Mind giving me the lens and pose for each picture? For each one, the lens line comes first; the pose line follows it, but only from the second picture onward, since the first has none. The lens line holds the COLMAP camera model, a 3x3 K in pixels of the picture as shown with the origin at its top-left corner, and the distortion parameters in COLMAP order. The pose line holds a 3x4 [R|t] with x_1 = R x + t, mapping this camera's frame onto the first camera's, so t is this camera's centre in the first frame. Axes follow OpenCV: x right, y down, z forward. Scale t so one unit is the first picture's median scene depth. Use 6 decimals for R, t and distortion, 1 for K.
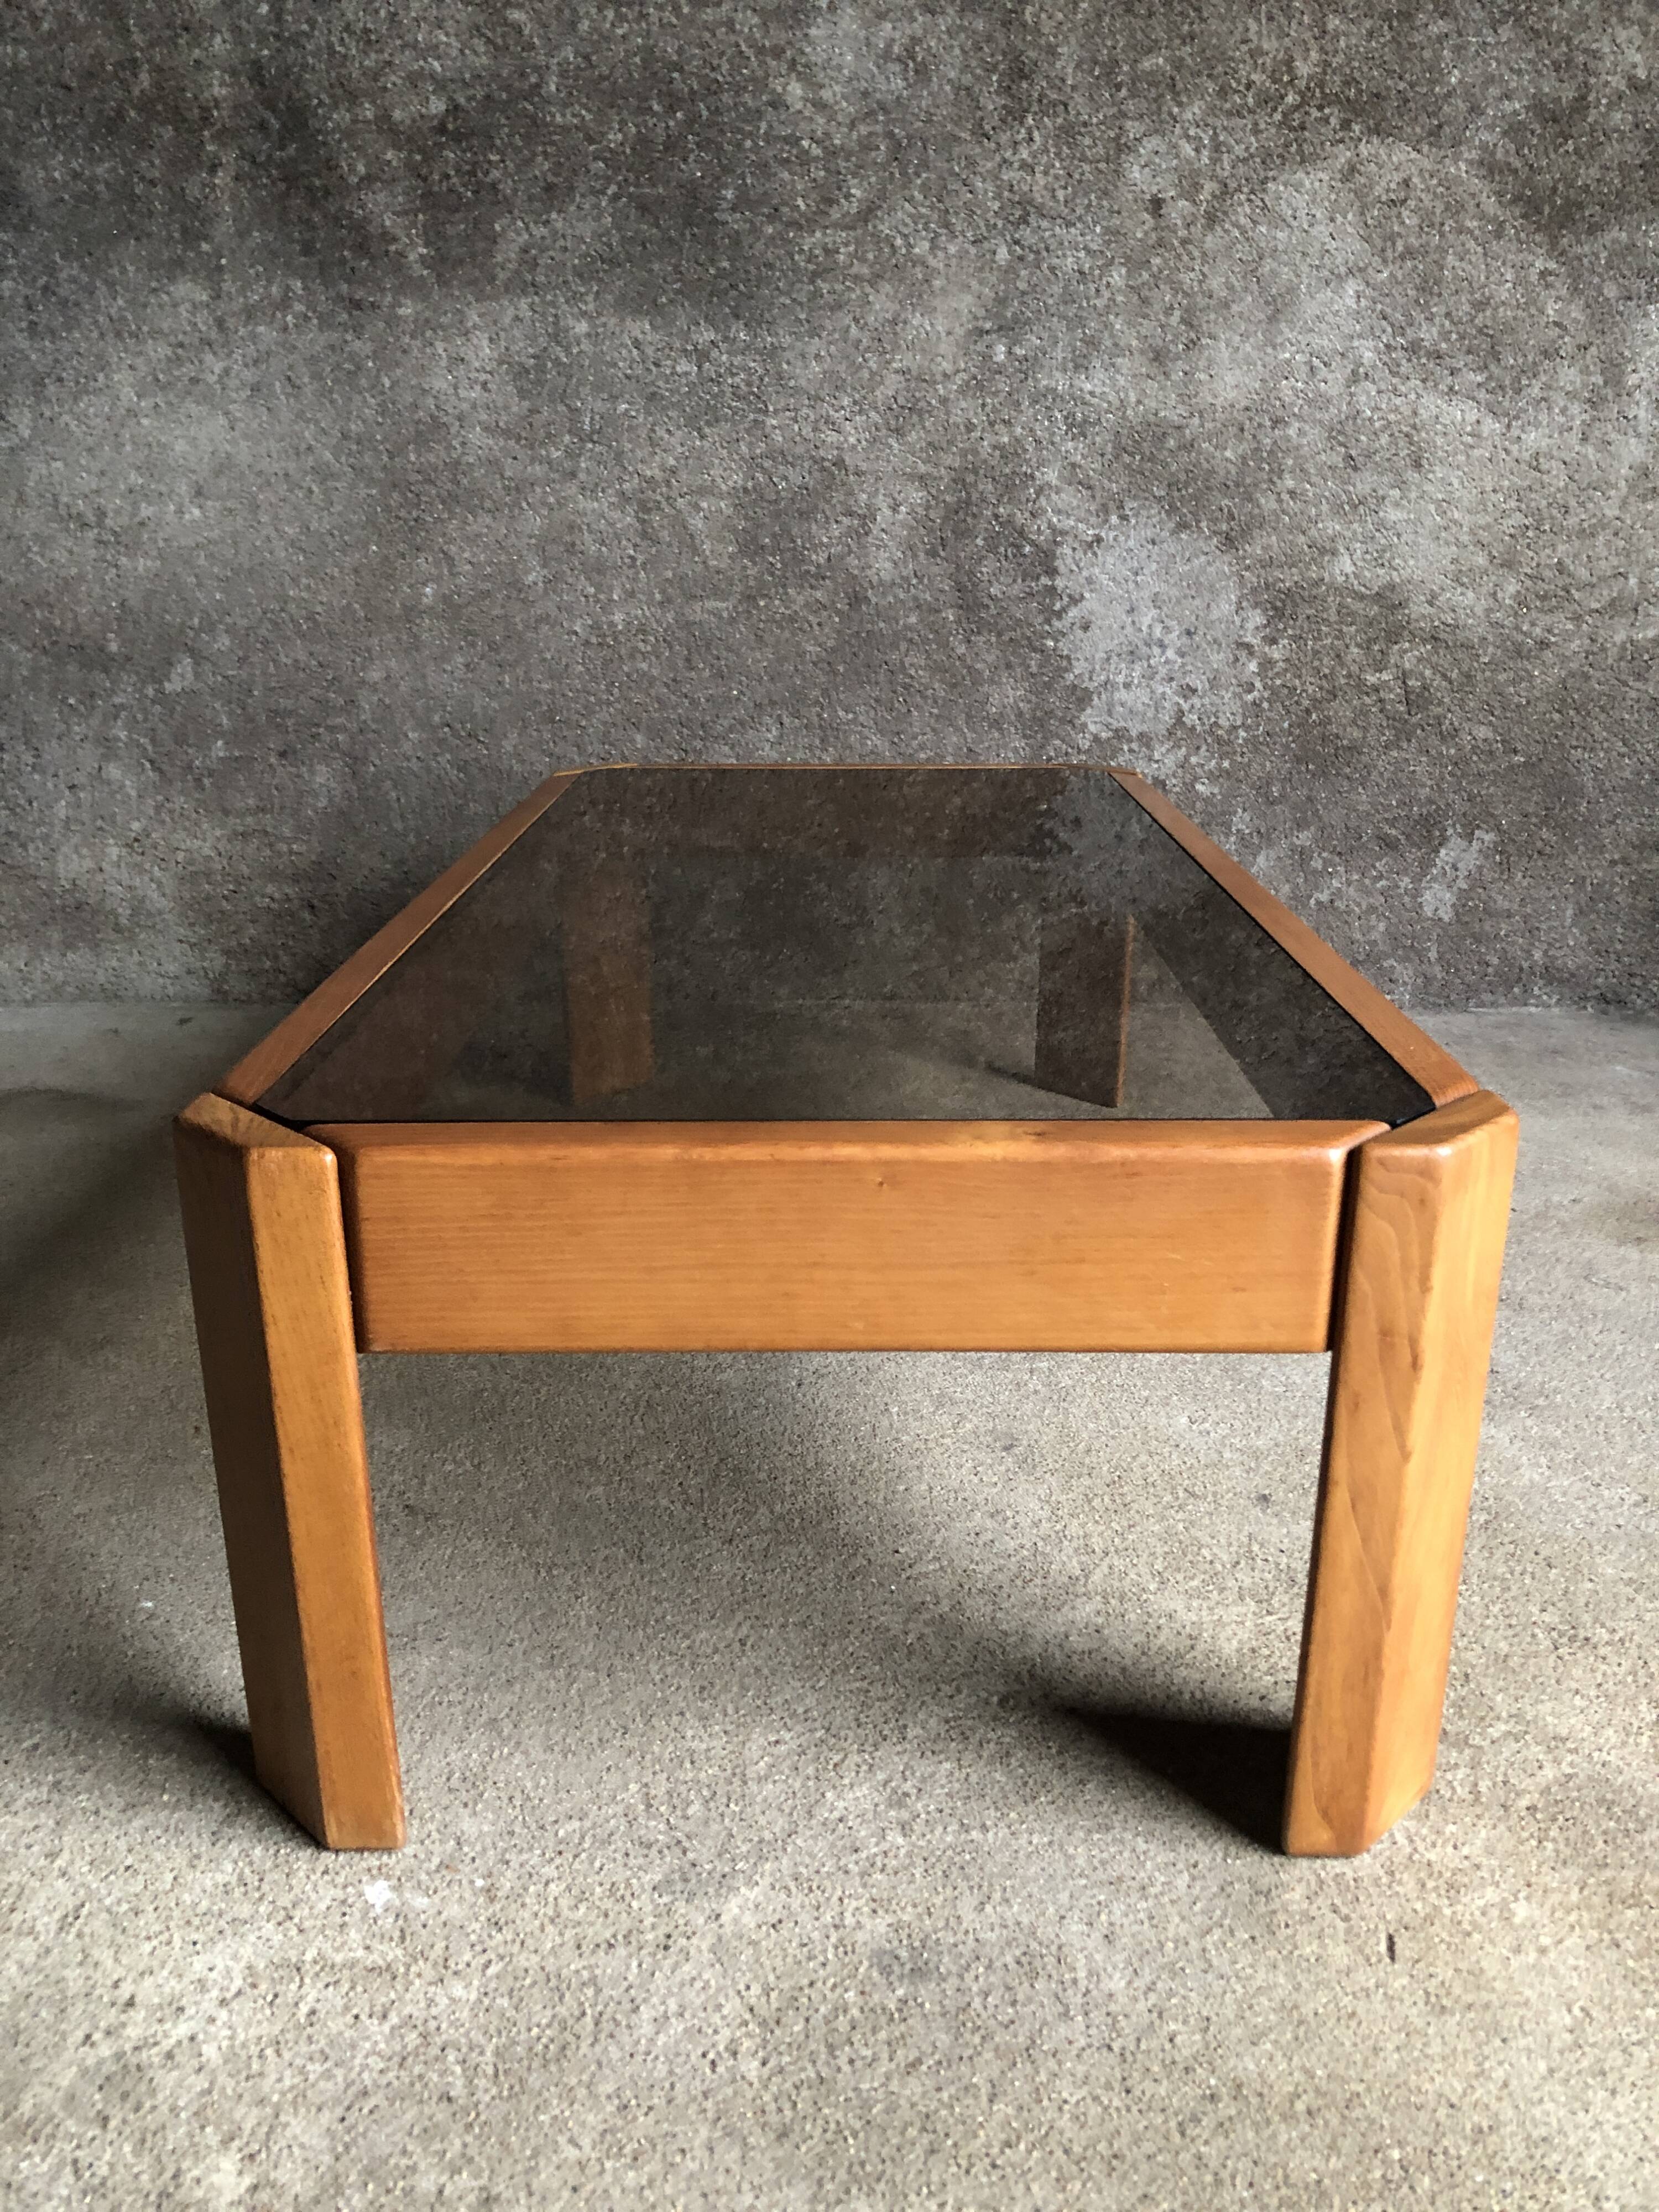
lens RADIAL K [[1767.7, 0, 805.0], [0, 1767.7, 1082.4], [0, 0, 1]] dist [0.009612, 0.006547]
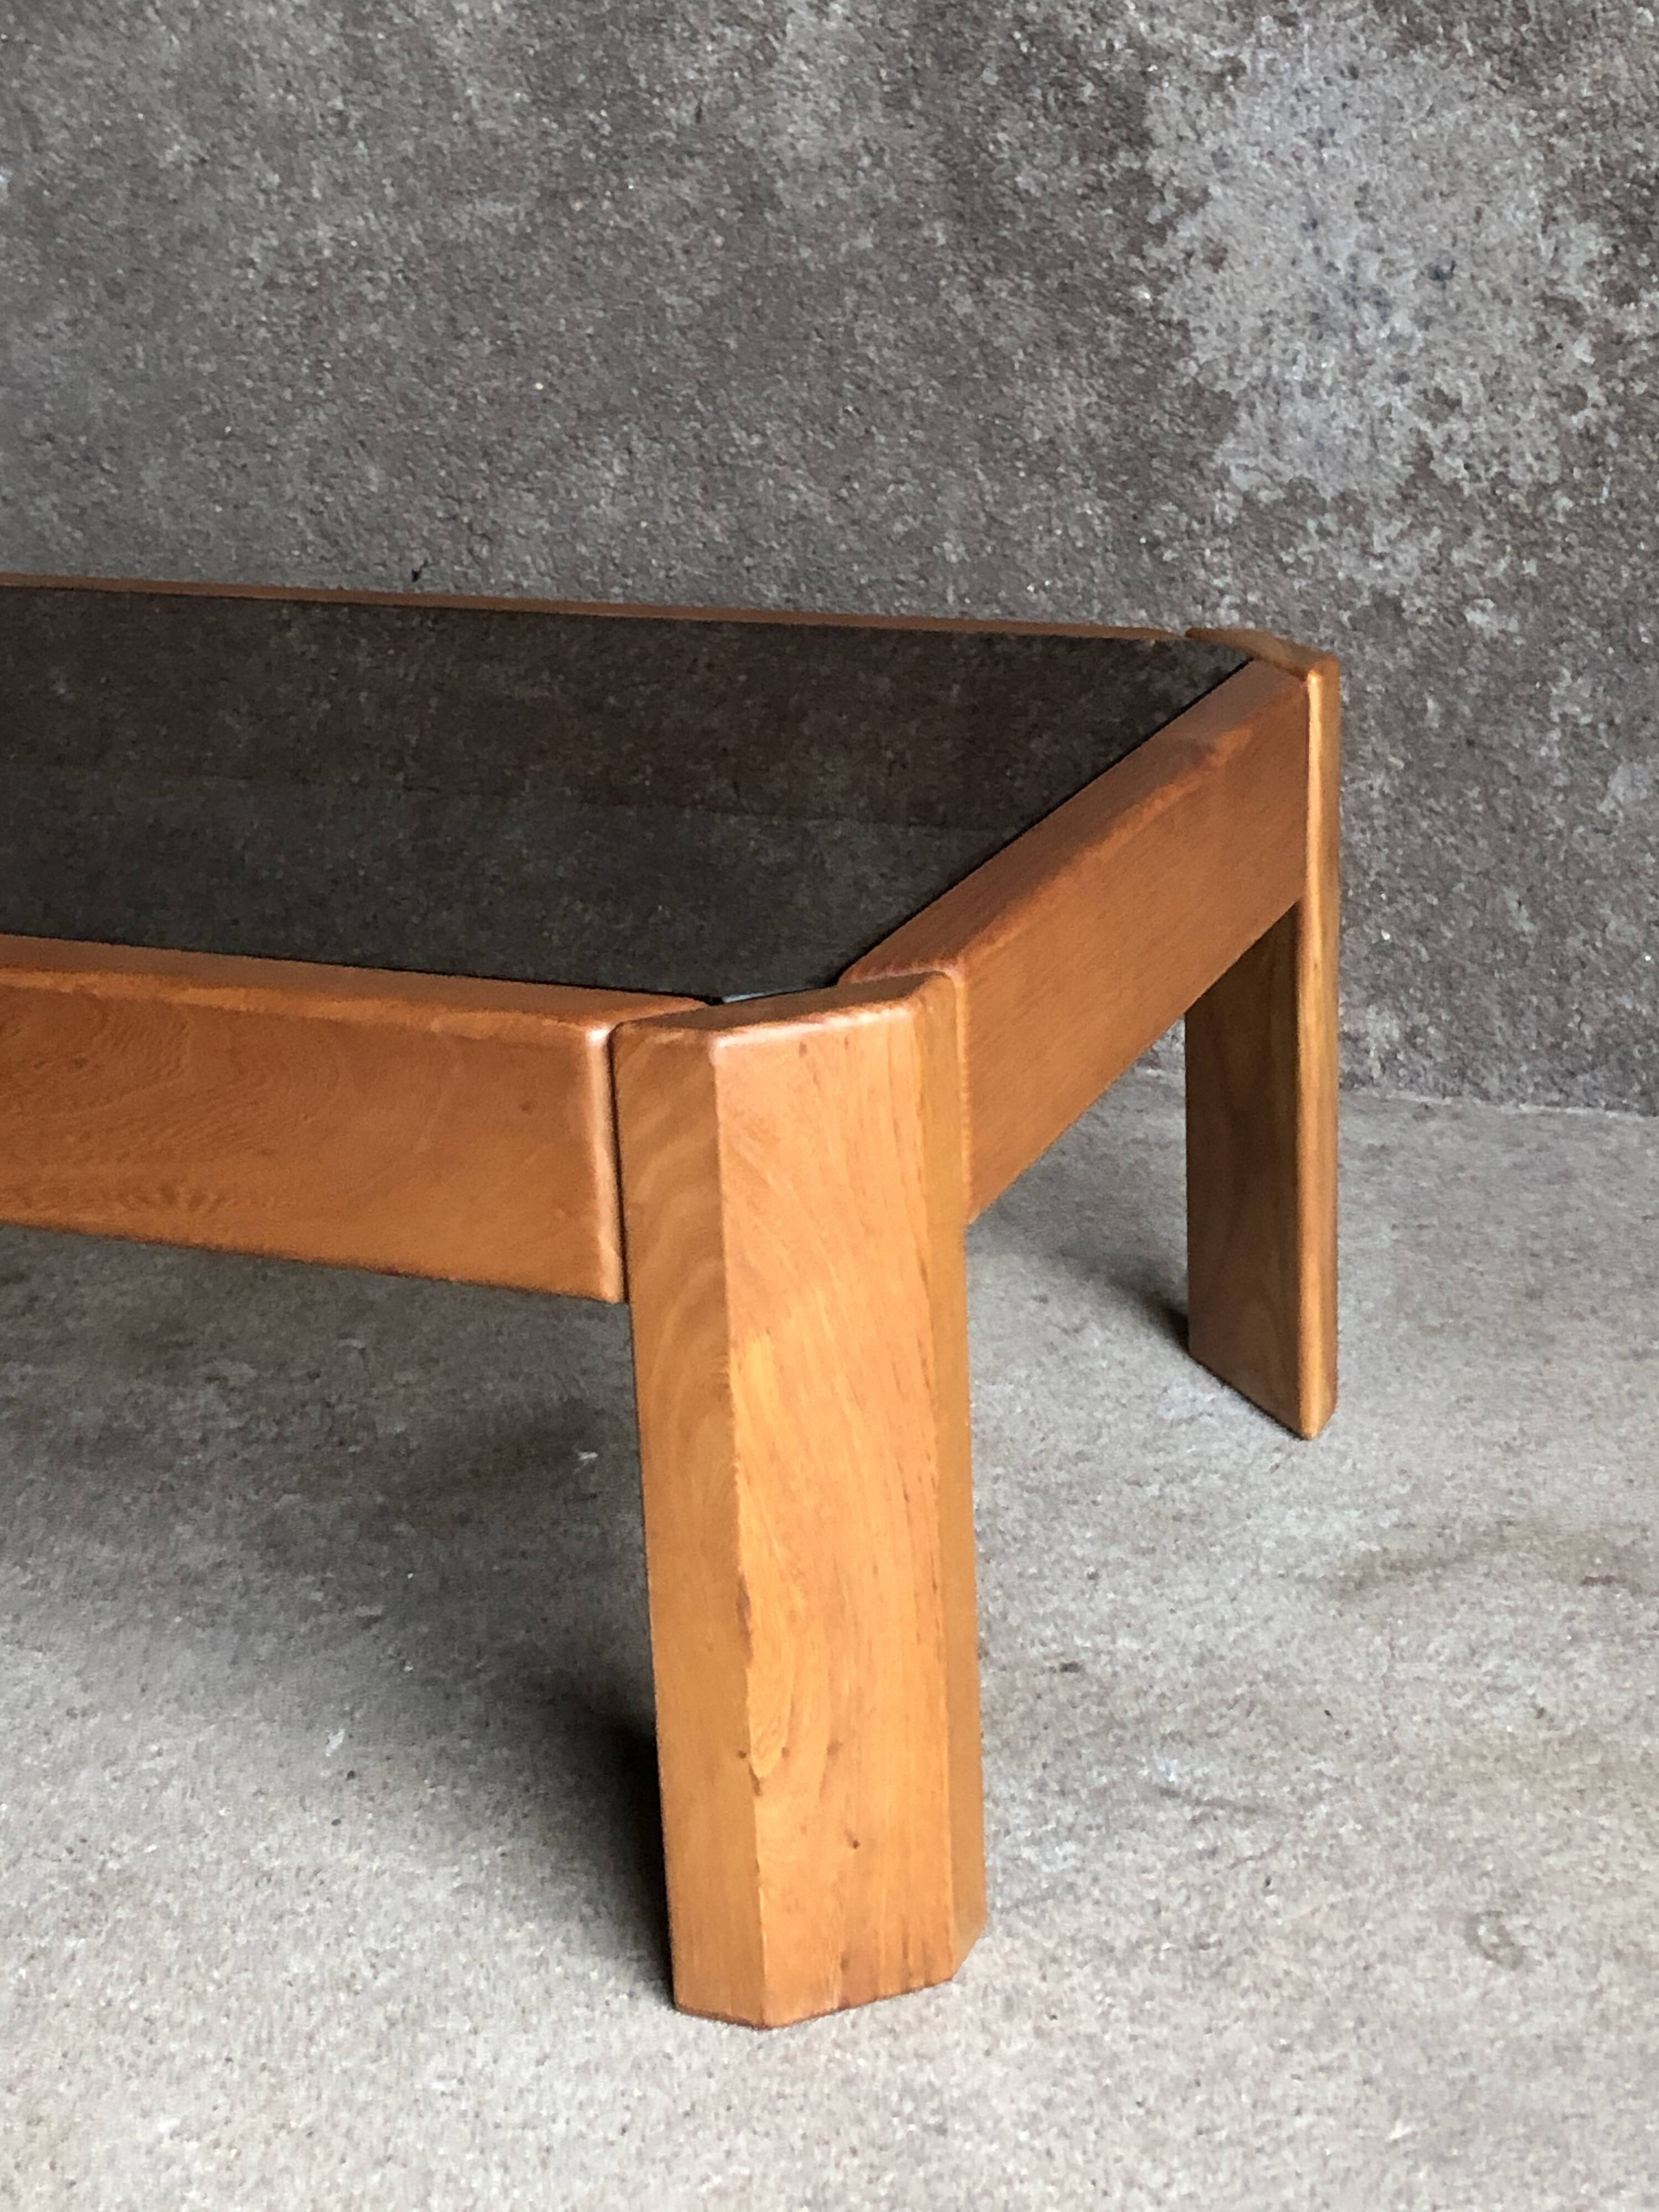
lens RADIAL K [[3482.8, 0, 843.9], [0, 3482.8, 1080.0], [0, 0, 1]] dist [0.050729, 0.000000]
pose [[0.936934, 0.084794, -0.339065, 0.399329], [-0.073932, 0.996254, 0.044850, -0.081589], [0.341598, -0.016953, 0.939693, 0.118840]]
